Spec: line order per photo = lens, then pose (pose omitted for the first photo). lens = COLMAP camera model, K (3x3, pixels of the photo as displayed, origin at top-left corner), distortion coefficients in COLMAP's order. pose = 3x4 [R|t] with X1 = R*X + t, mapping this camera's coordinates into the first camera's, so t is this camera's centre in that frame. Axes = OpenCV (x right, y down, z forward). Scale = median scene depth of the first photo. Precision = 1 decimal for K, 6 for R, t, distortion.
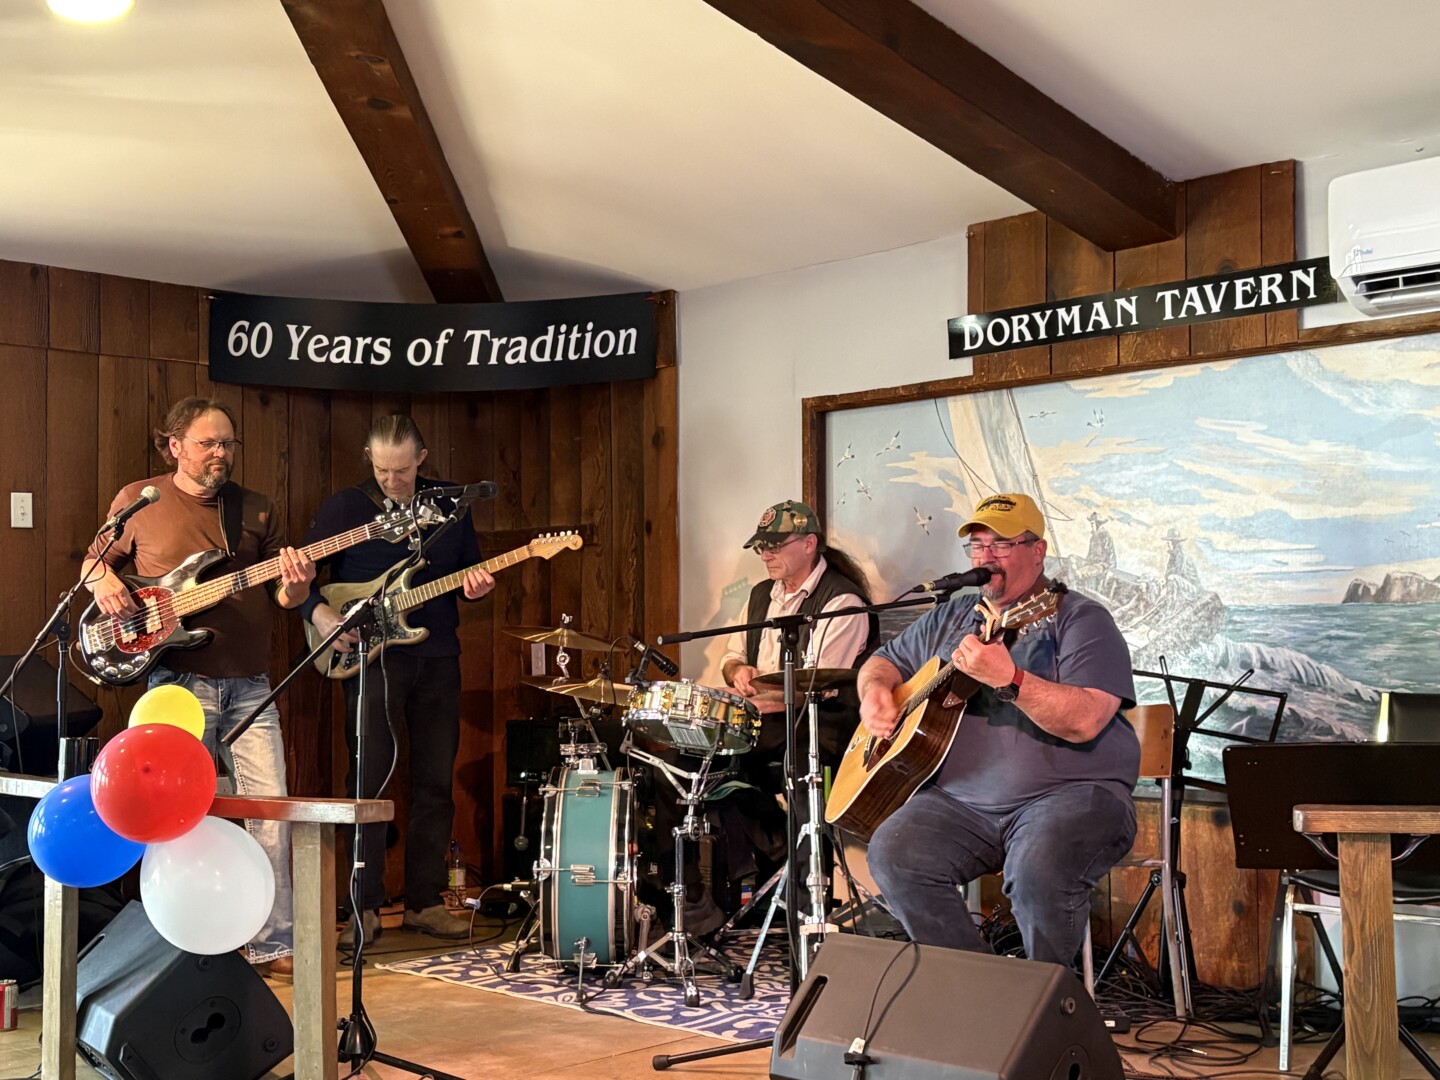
lens RADIAL K [[1850.0, 0, 728.1], [0, 1850.0, 548.6], [0, 0, 1]] dist [0.075729, 0.000000]
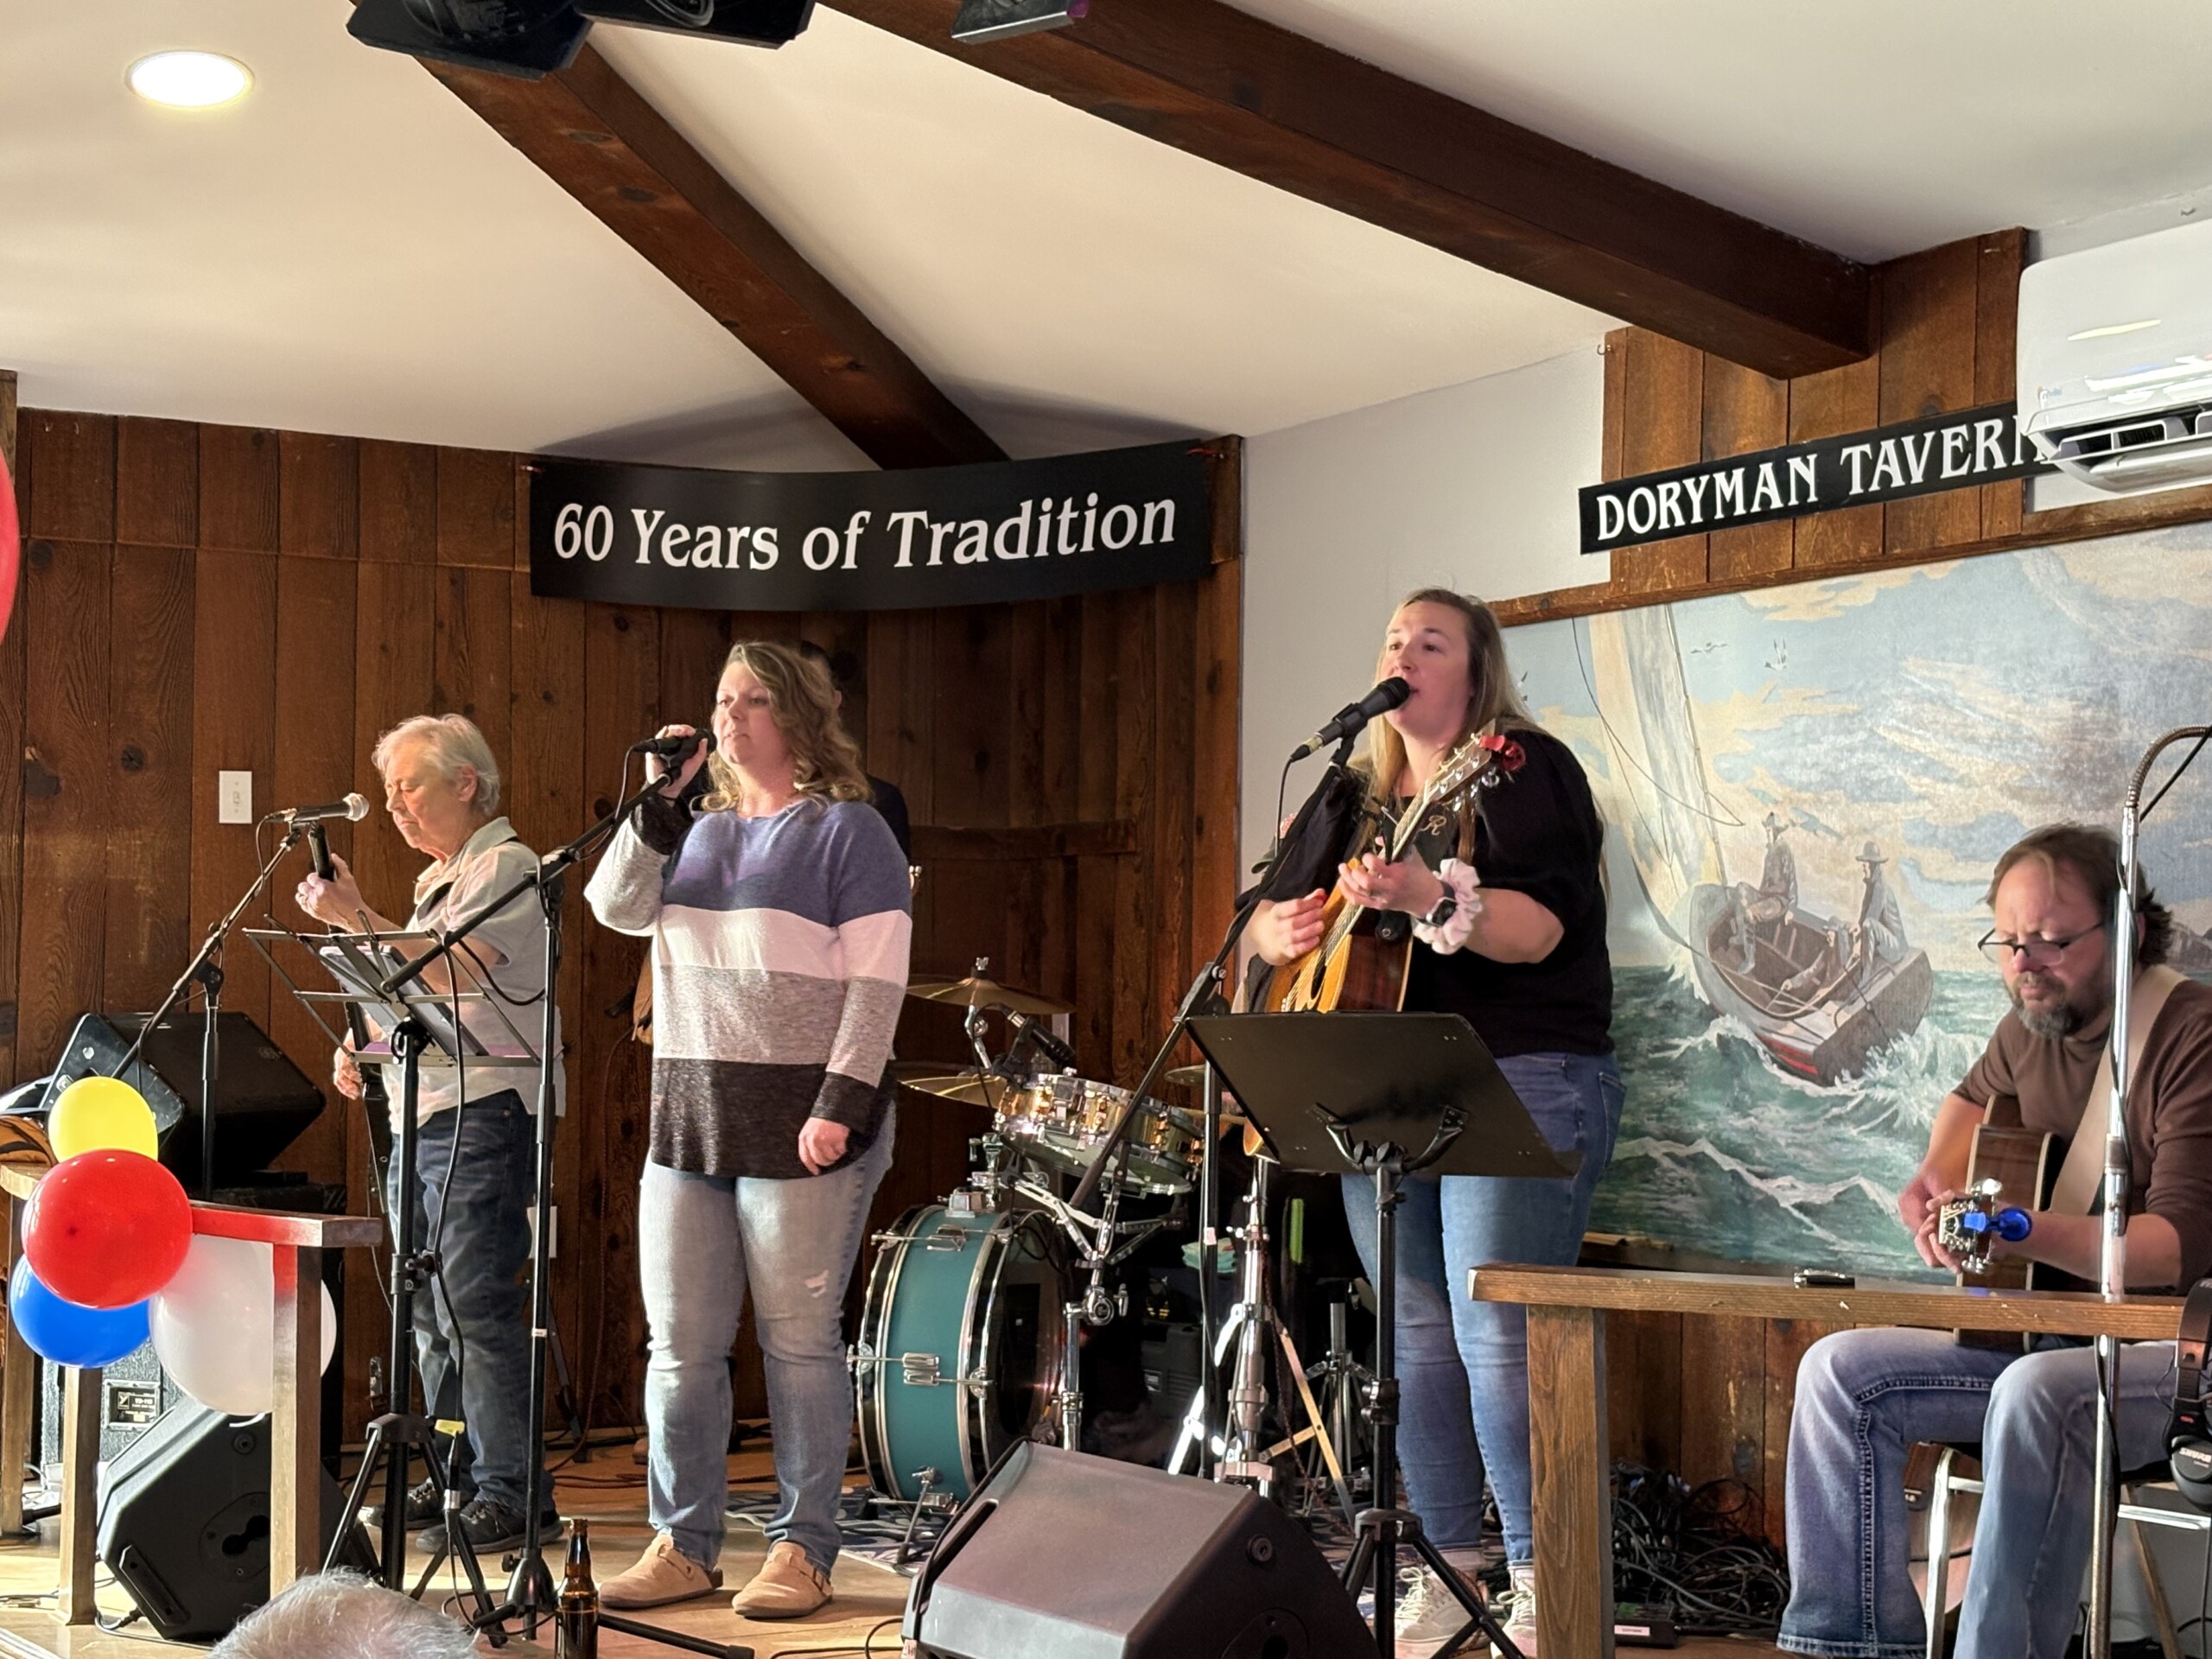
lens RADIAL K [[3661.2, 0, 1056.9], [0, 3661.2, 835.4], [0, 0, 1]] dist [0.165212, 0.000000]
pose [[0.957527, 0.006590, -0.288269, 0.328817], [-0.005966, 0.999978, 0.003043, -0.014824], [0.288282, -0.001194, 0.957545, -0.212312]]
